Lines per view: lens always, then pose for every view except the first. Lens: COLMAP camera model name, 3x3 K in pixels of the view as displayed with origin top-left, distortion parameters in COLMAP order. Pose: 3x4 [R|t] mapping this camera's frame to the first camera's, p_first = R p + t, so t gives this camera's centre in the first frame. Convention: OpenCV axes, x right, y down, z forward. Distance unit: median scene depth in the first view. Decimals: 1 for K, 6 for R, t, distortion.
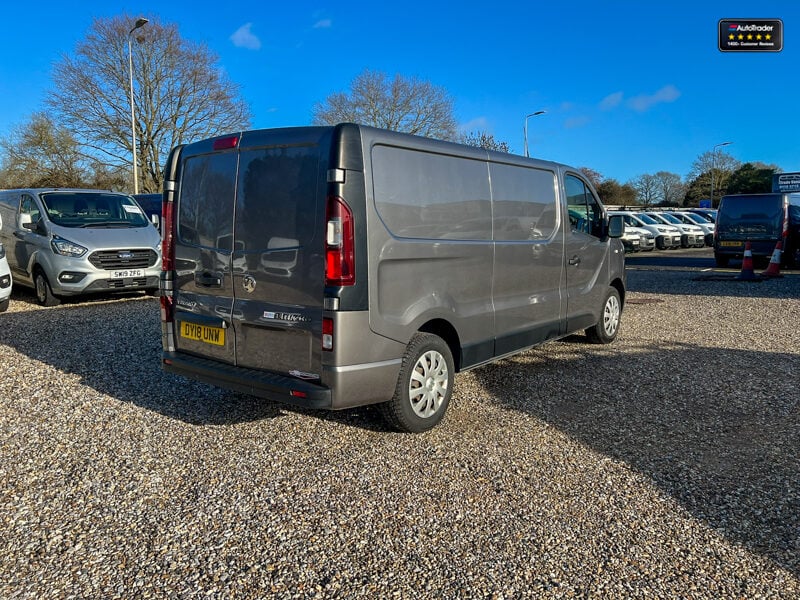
lens RADIAL K [[612.8, 0, 404.4], [0, 612.8, 296.3], [0, 0, 1]] dist [0.028464, -0.004846]
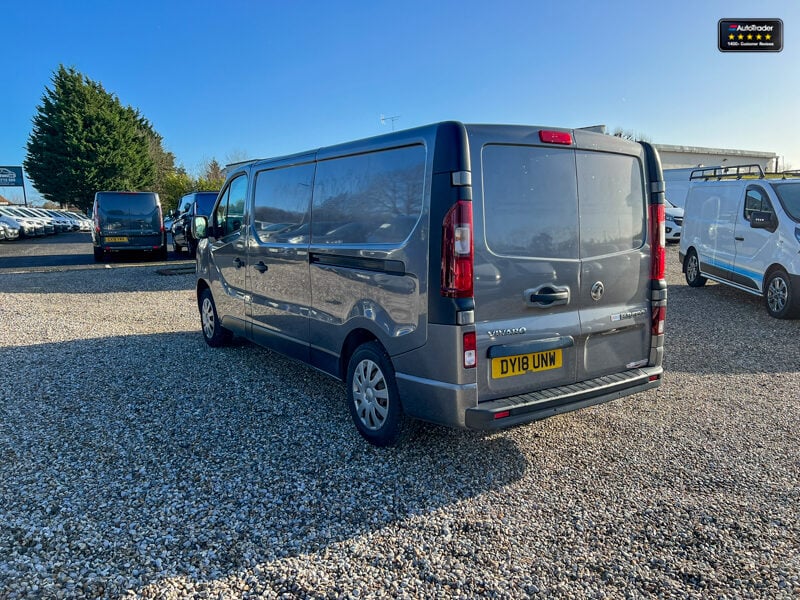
lens RADIAL K [[612.8, 0, 405.6], [0, 612.8, 301.1], [0, 0, 1]] dist [0.028464, -0.004846]
pose [[0.321498, -0.128000, 0.938219, -0.186797], [0.111408, 0.989053, 0.096759, -0.019613], [-0.940334, 0.073418, 0.332238, 0.143610]]
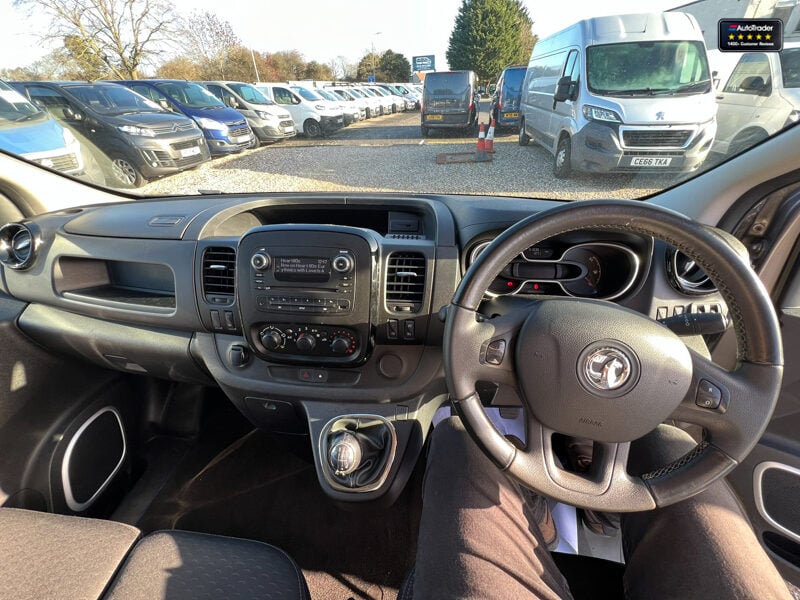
lens RADIAL K [[320.0, 0, 397.2], [0, 320.0, 296.1], [0, 0, 1]] dist [-0.000395, -0.000637]
pose [[0.858330, -0.294594, 0.420100, 0.047312], [0.083617, 0.888117, 0.451947, -0.040652], [-0.506239, -0.352793, 0.786931, 0.249850]]
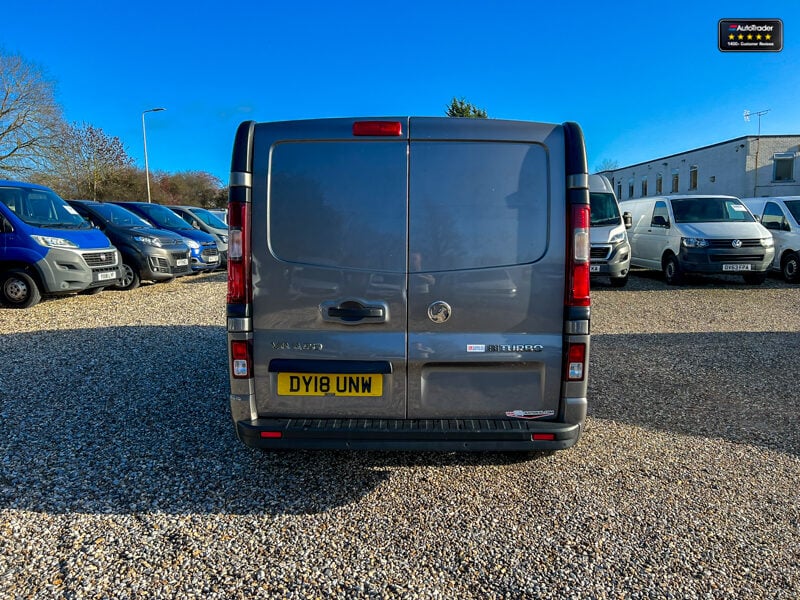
lens RADIAL K [[612.8, 0, 412.1], [0, 612.8, 297.9], [0, 0, 1]] dist [0.028464, -0.004846]
pose [[0.794319, -0.062887, 0.604237, -0.112260], [0.065932, 0.997677, 0.017161, -0.008046], [-0.603912, 0.026208, 0.796620, 0.059177]]
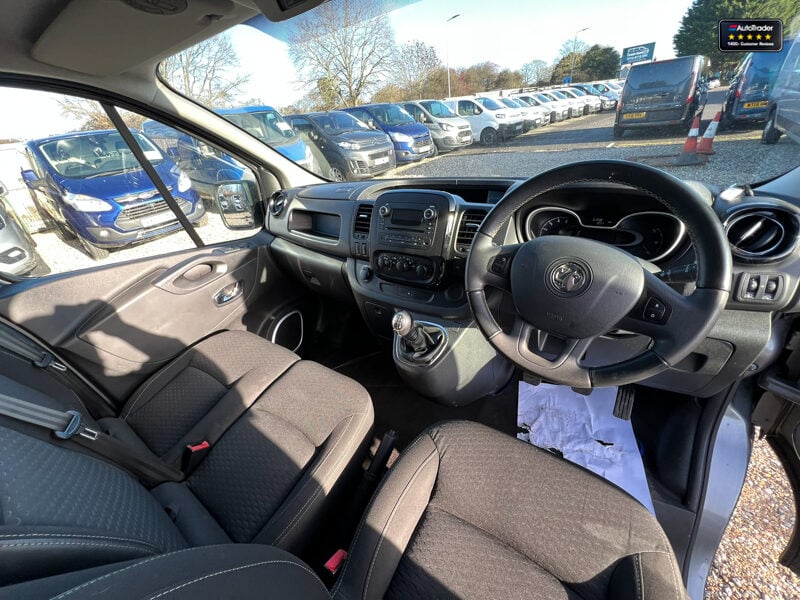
lens RADIAL K [[320.0, 0, 397.8], [0, 320.0, 296.9], [0, 0, 1]] dist [-0.000395, -0.000637]
pose [[0.992455, -0.122032, -0.011866, 0.049941], [0.117144, 0.915210, 0.385576, -0.038398], [-0.036193, -0.384057, 0.922600, 0.235937]]
